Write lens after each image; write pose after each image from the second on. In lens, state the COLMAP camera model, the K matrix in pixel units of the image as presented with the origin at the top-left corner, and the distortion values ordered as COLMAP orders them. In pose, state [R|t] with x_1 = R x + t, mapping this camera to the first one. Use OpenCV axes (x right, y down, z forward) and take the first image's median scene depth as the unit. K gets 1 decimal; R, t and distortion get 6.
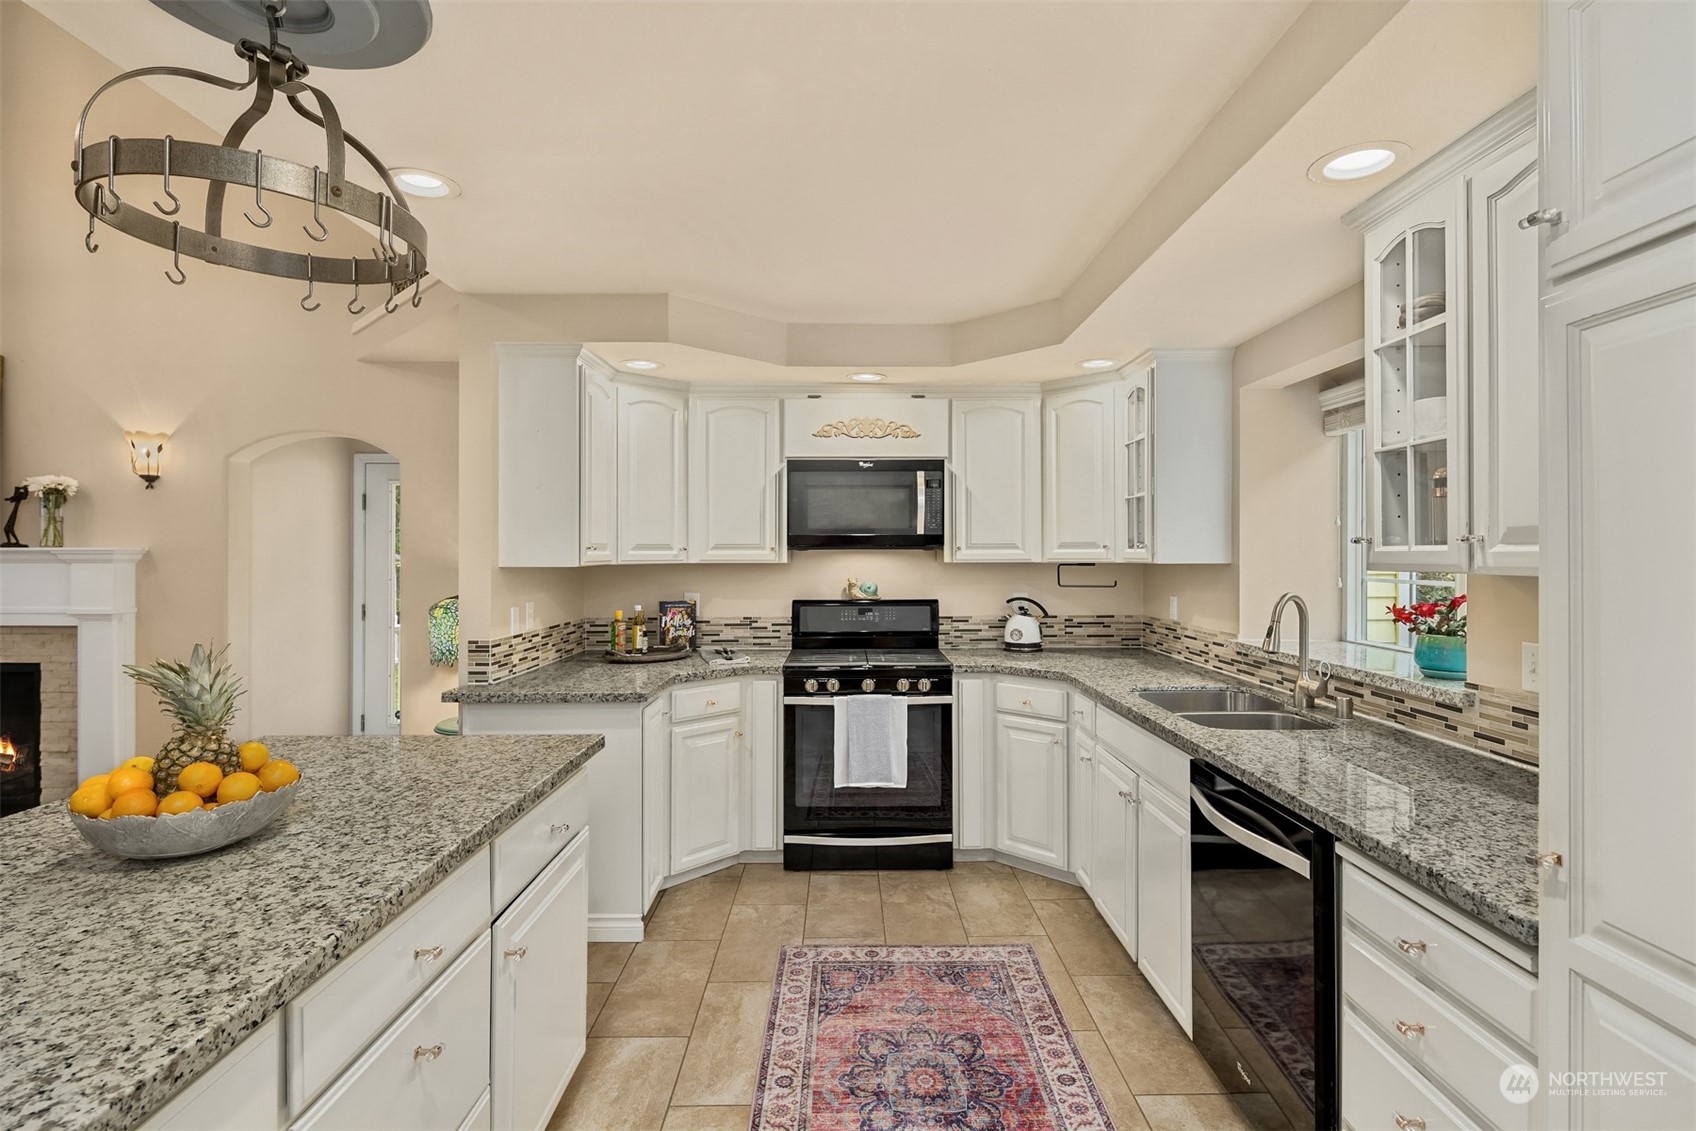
lens RADIAL K [[823.1, 0, 853.9], [0, 823.1, 552.0], [0, 0, 1]] dist [-0.000496, -0.000225]
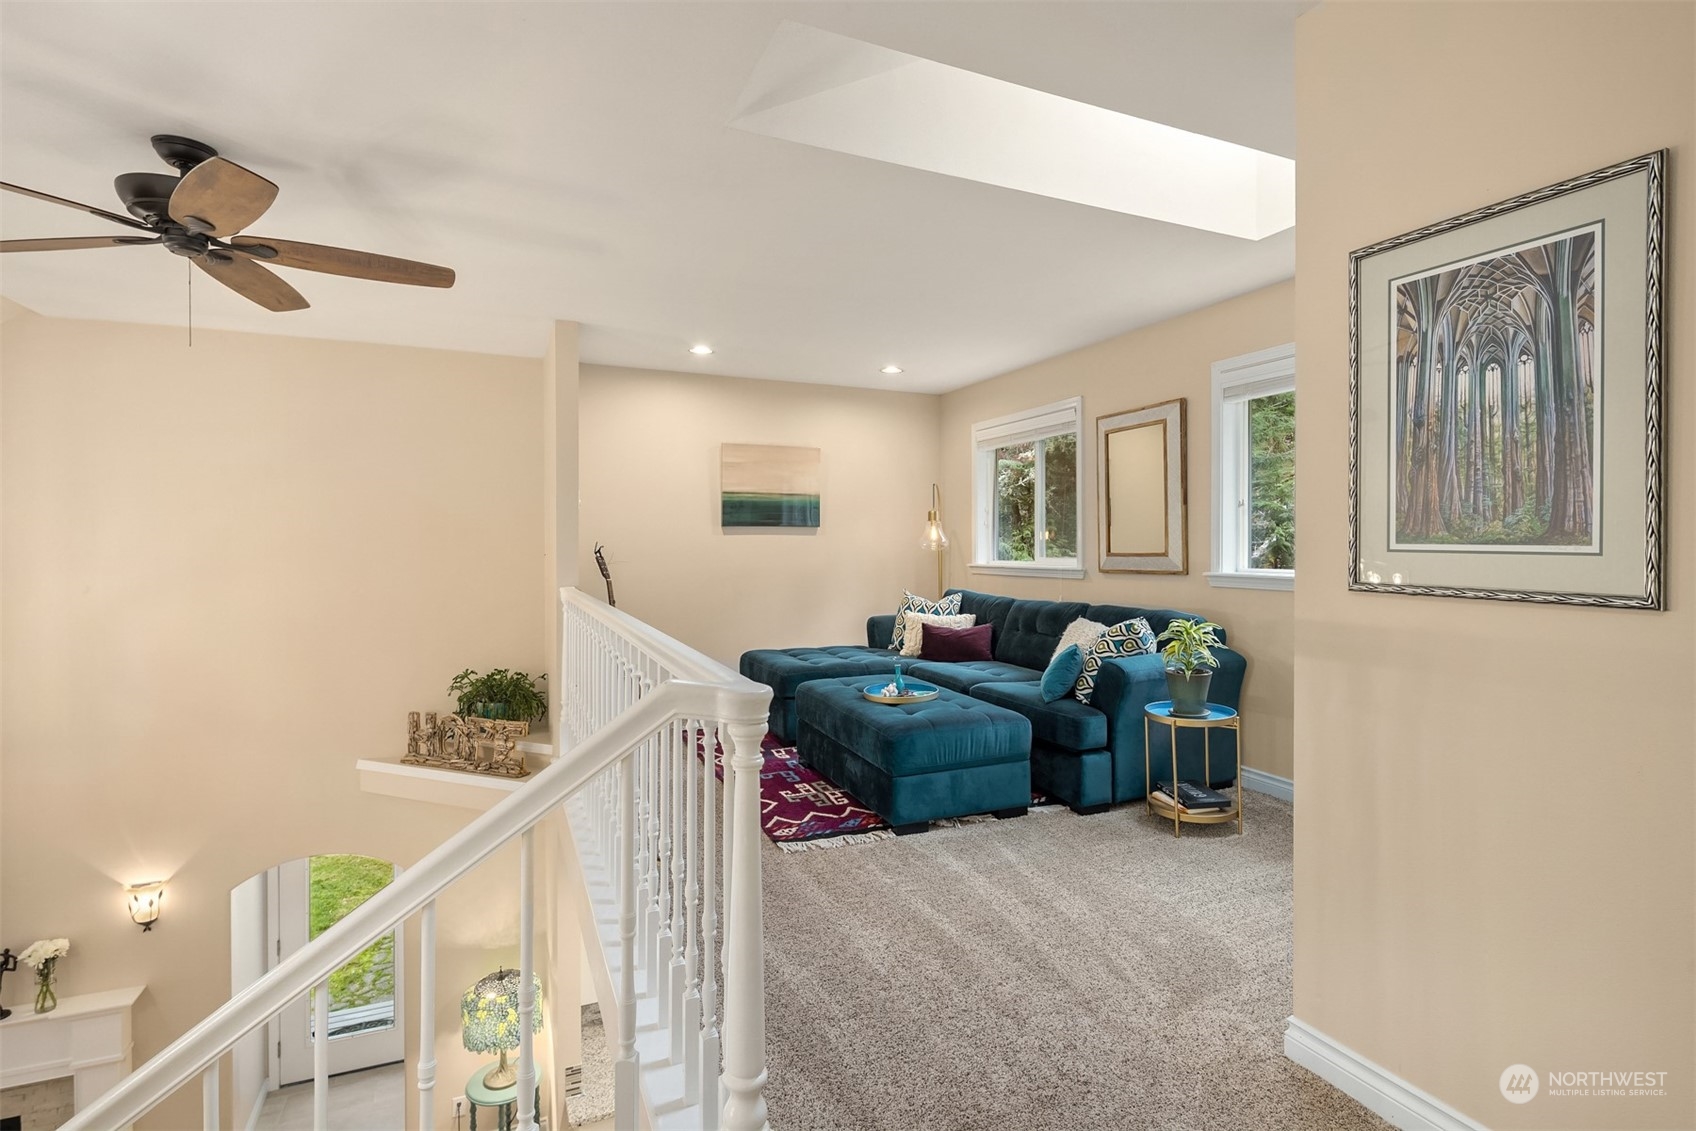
lens RADIAL K [[839.7, 0, 855.2], [0, 839.7, 553.1], [0, 0, 1]] dist [-0.000081, -0.000746]
pose [[0.920959, -0.004341, 0.389634, -1.149238], [-0.002127, 0.999867, 0.016167, -1.633395], [-0.389653, -0.015718, 0.920828, -1.048587]]
